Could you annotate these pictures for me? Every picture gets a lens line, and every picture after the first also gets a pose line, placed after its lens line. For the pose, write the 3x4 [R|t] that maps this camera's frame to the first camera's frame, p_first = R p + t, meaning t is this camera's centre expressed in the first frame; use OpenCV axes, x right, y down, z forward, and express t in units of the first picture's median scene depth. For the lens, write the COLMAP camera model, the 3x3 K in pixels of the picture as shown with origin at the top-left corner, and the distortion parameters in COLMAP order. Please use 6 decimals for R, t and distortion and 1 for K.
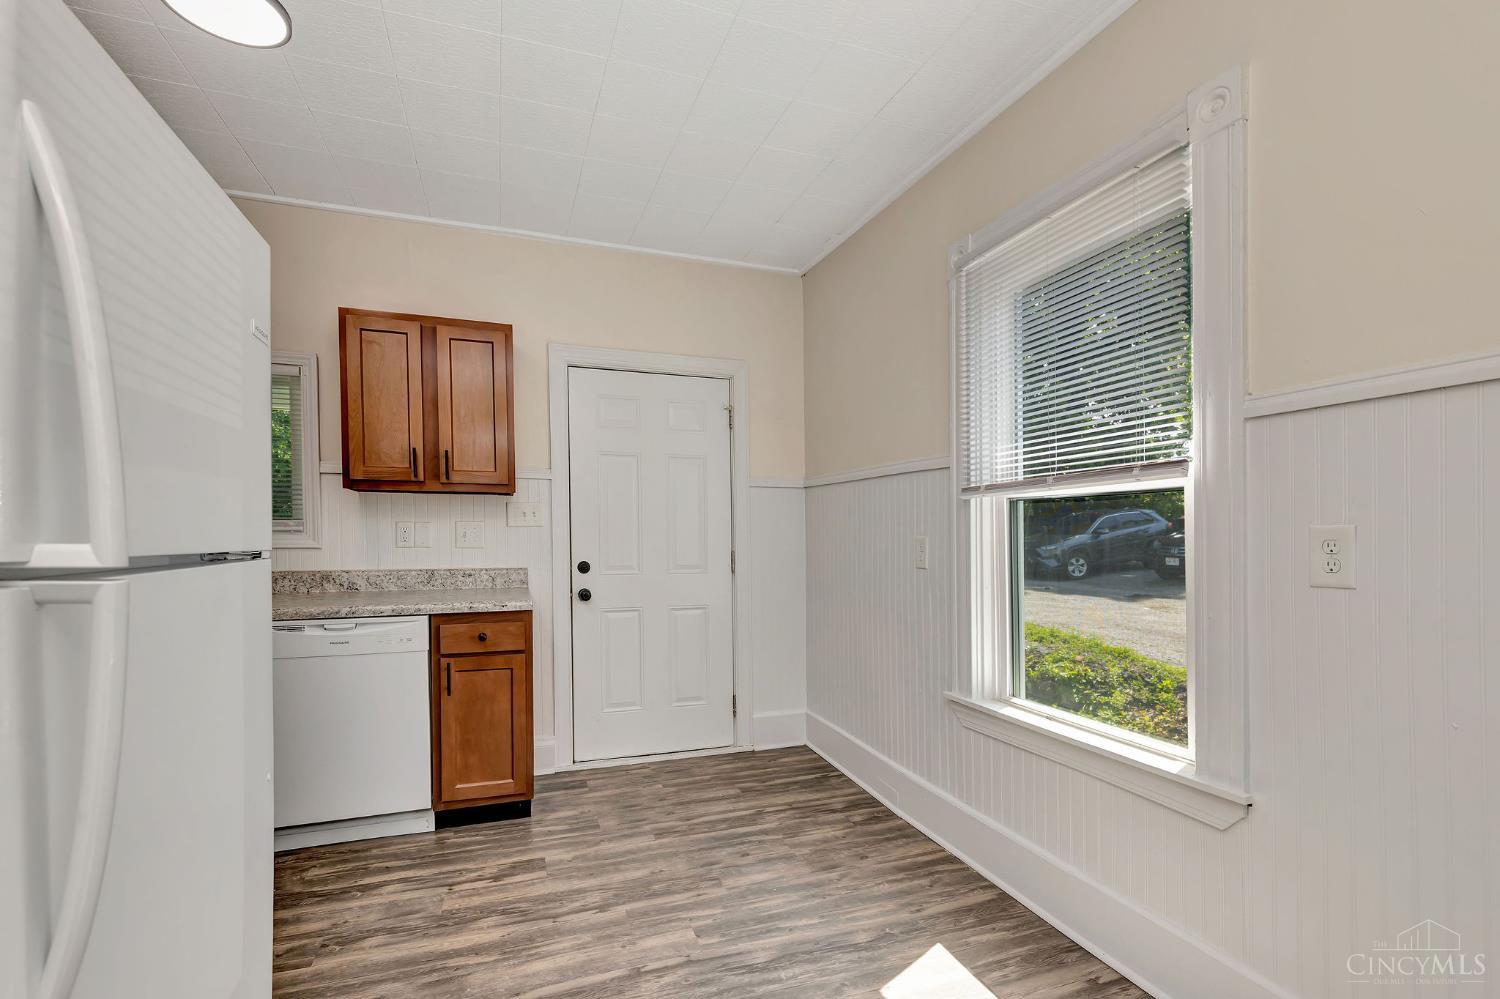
lens RADIAL K [[680.3, 0, 747.7], [0, 680.3, 539.6], [0, 0, 1]] dist [0.015401, 0.000006]
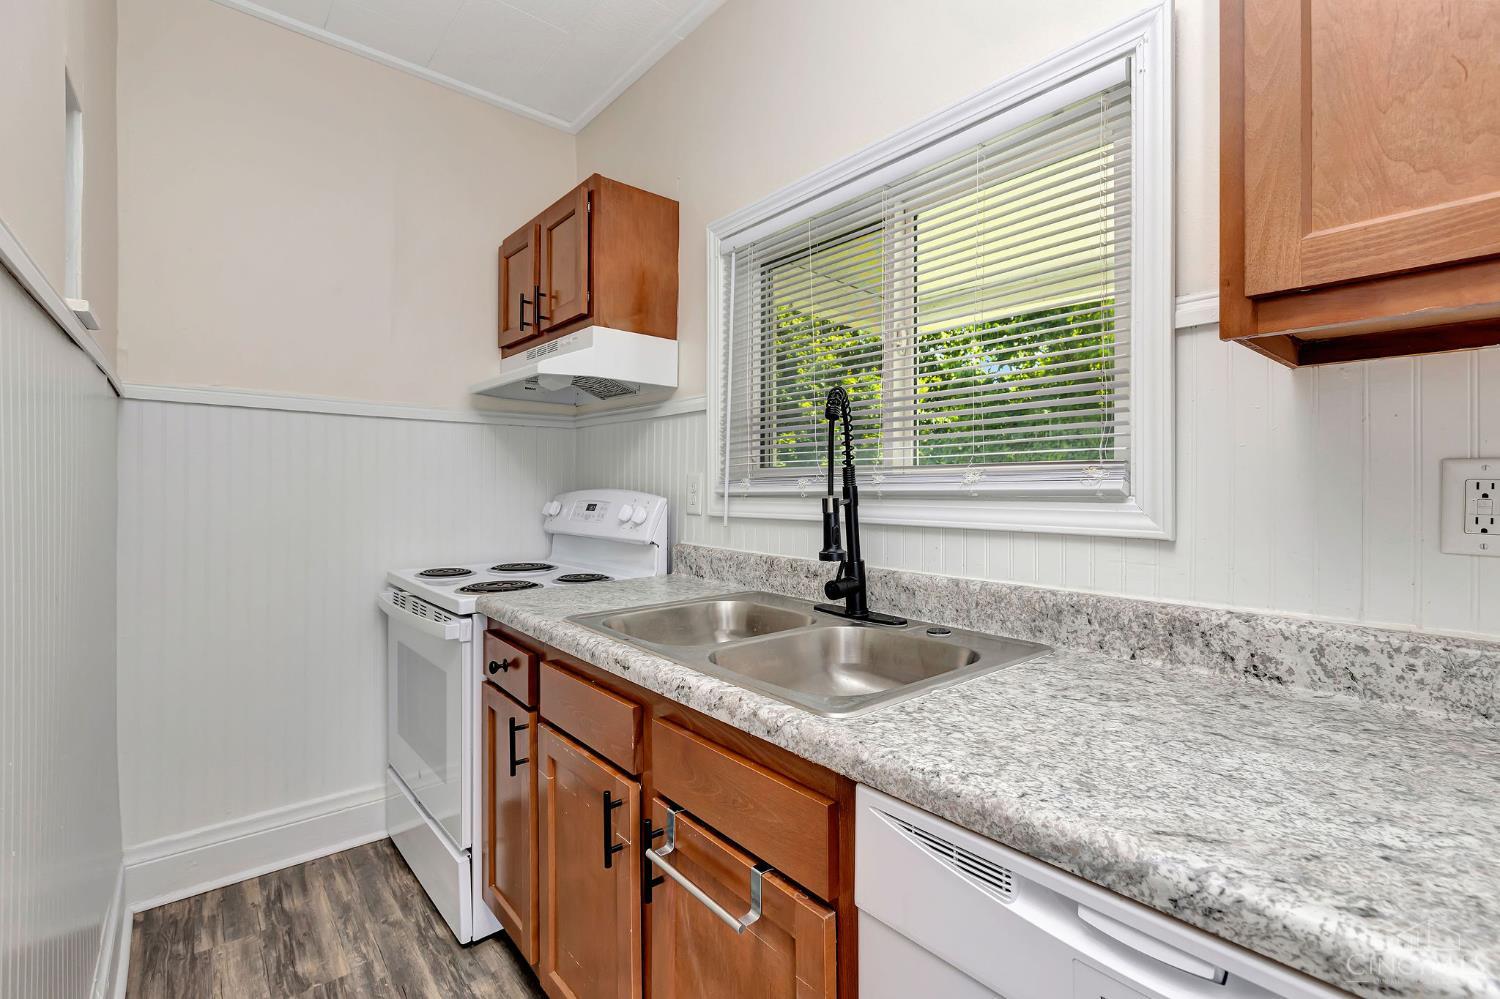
lens RADIAL K [[685.6, 0, 750.0], [0, 685.6, 499.5], [0, 0, 1]] dist [0.002935, -0.000073]
pose [[0.341896, 0.009988, -0.939685, -0.370877], [-0.014416, 0.999882, 0.005383, -0.006937], [0.939627, 0.011706, 0.341999, 0.684181]]
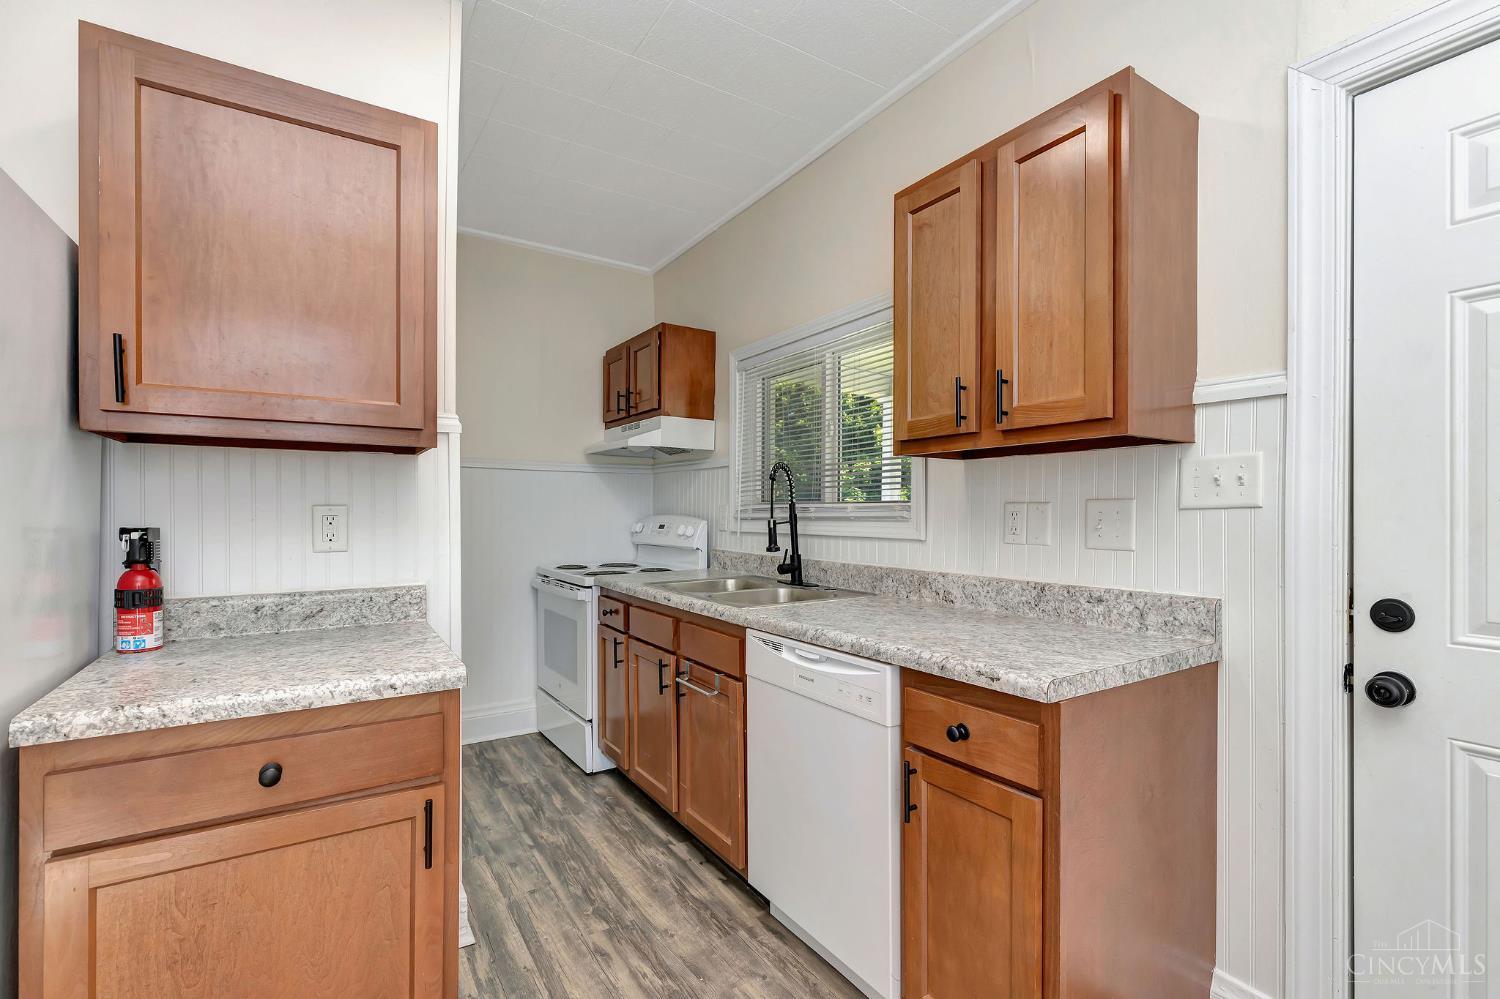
lens RADIAL K [[688.0, 0, 758.8], [0, 688.0, 524.8], [0, 0, 1]] dist [0.012946, -0.000014]
pose [[0.234683, 0.013281, -0.971981, 0.052730], [-0.013204, 0.999858, 0.010474, -0.009295], [0.971982, 0.010376, 0.234825, 0.662493]]
